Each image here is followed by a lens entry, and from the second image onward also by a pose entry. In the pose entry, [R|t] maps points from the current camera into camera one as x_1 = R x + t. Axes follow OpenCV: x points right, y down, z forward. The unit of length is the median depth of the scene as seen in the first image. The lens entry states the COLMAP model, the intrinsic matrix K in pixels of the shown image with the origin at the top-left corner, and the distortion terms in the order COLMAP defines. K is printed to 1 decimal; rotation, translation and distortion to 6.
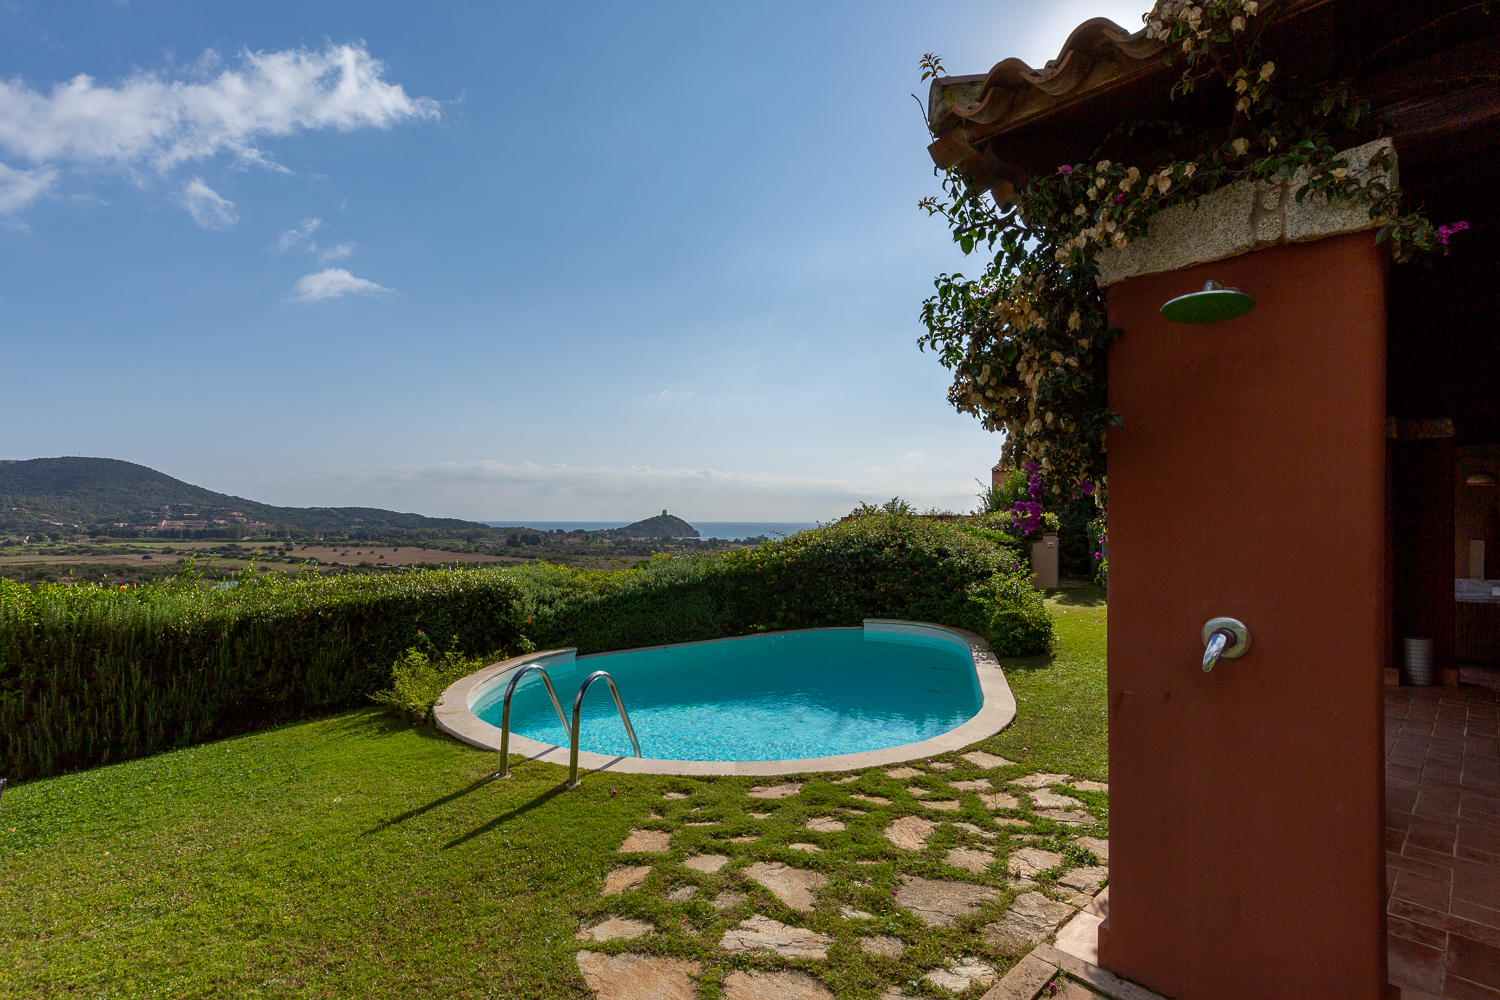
lens RADIAL K [[681.3, 0, 759.4], [0, 681.3, 517.6], [0, 0, 1]] dist [0.012450, -0.000979]
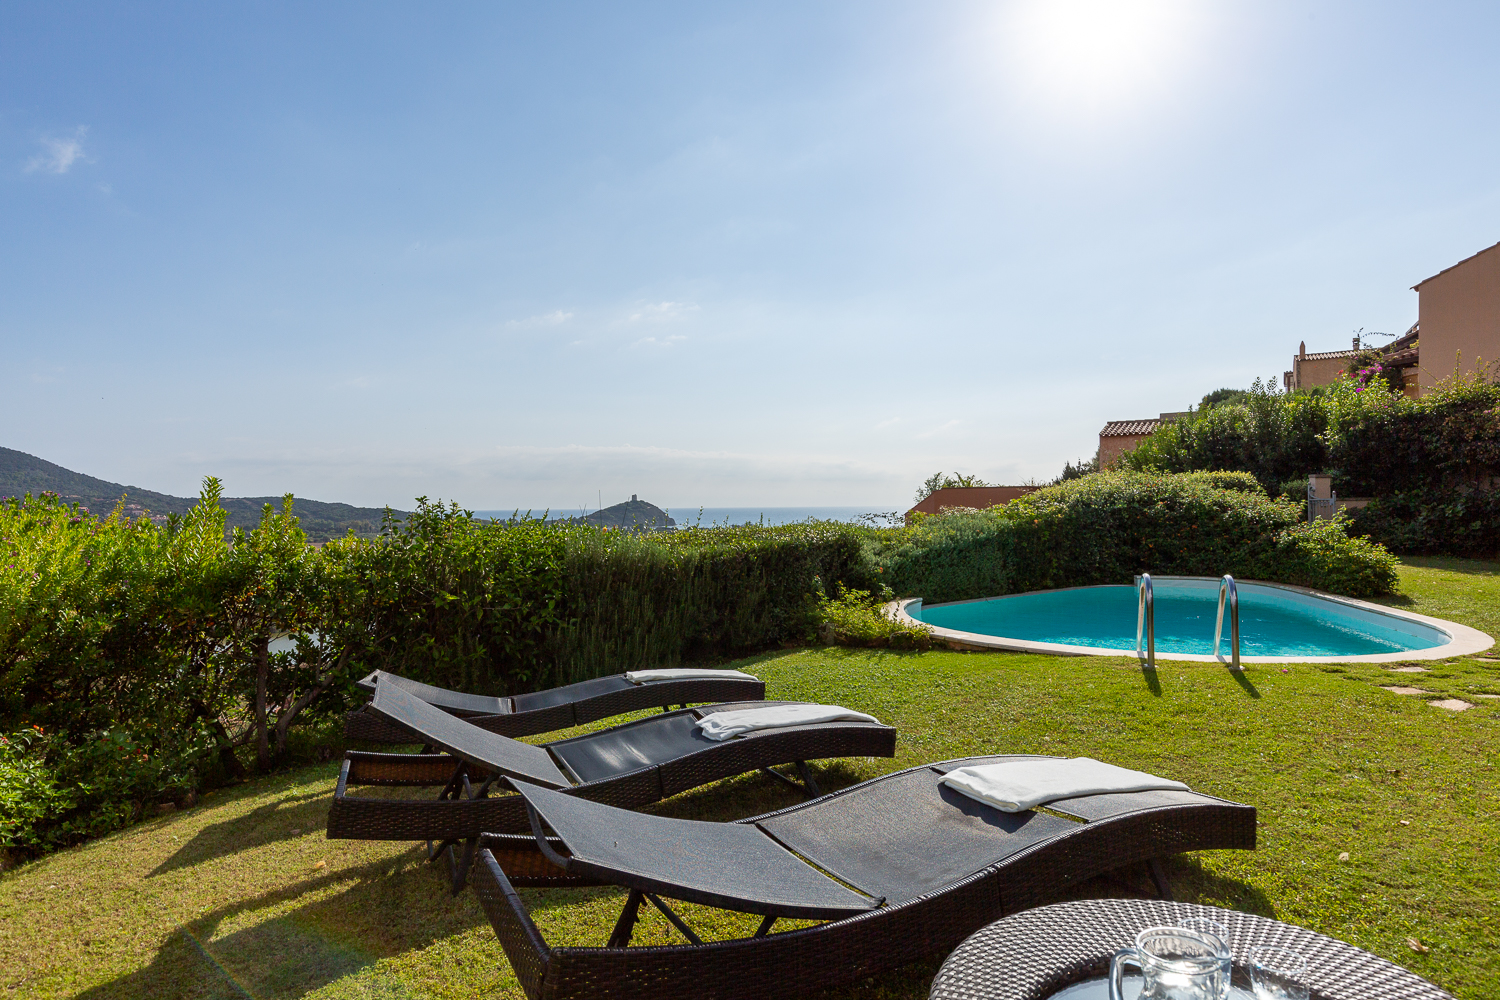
lens RADIAL K [[789.2, 0, 758.4], [0, 789.2, 499.6], [0, 0, 1]] dist [0.004100, -0.000861]
pose [[0.999717, -0.014153, 0.019104, -0.637087], [0.014214, 0.999894, -0.003072, 0.056677], [-0.019059, 0.003343, 0.999813, -0.188568]]
